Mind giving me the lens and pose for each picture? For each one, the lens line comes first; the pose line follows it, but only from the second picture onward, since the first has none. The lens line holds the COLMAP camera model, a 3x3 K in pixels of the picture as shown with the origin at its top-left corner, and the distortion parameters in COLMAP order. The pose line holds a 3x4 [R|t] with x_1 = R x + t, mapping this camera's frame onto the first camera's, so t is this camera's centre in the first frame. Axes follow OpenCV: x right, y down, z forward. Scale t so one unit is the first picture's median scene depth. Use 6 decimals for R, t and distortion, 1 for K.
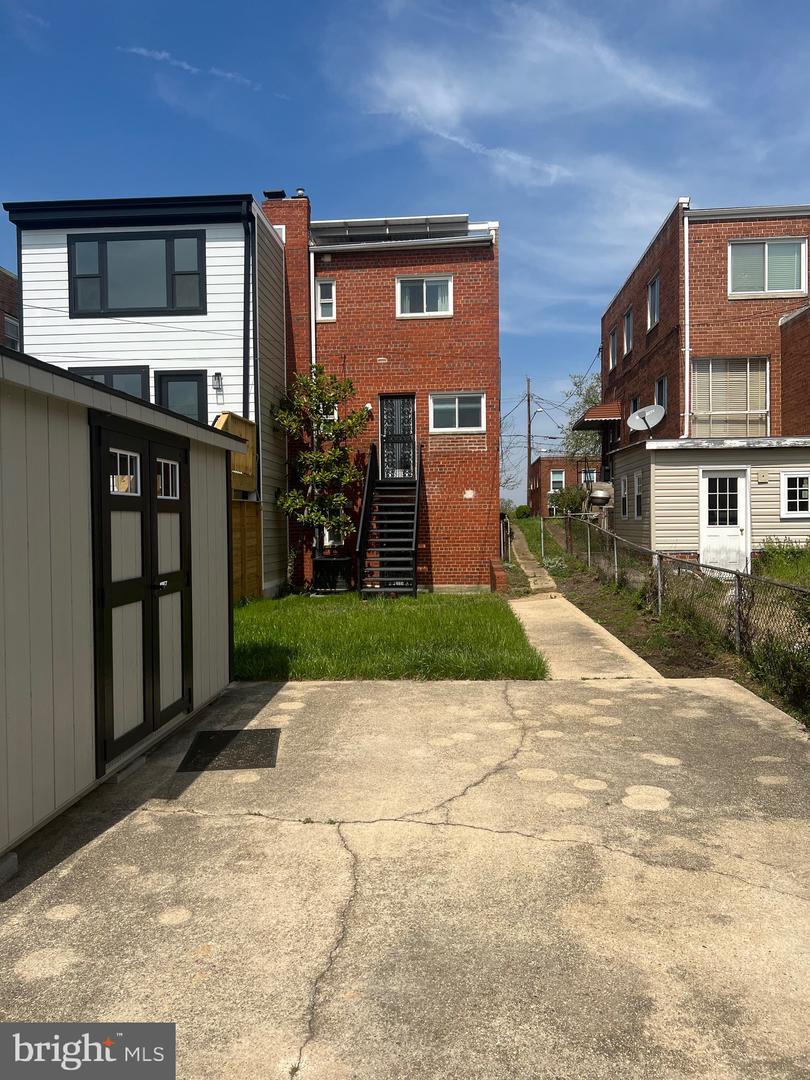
lens RADIAL K [[815.9, 0, 407.3], [0, 815.9, 539.2], [0, 0, 1]] dist [0.042660, -0.040518]
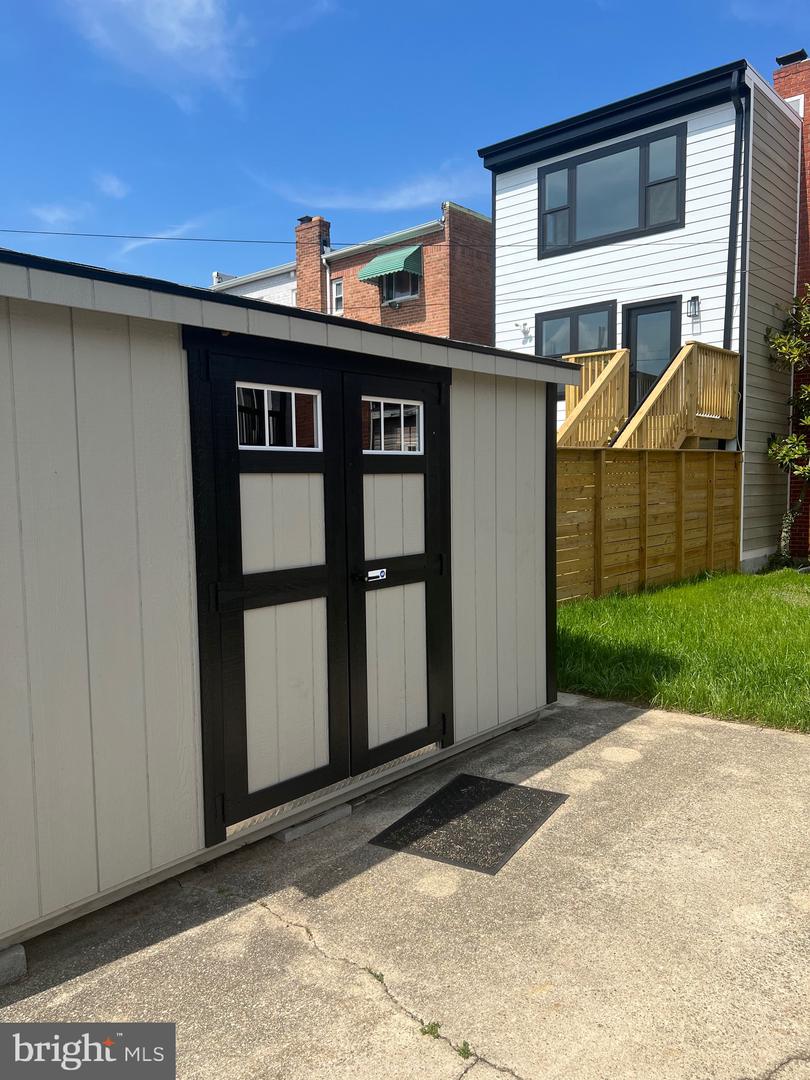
lens RADIAL K [[815.9, 0, 402.5], [0, 815.9, 542.4], [0, 0, 1]] dist [0.042660, -0.040518]
pose [[0.793481, 0.046295, -0.606831, 0.050647], [-0.008468, 0.997846, 0.065053, -0.006390], [0.608536, -0.046480, 0.792164, 0.150337]]
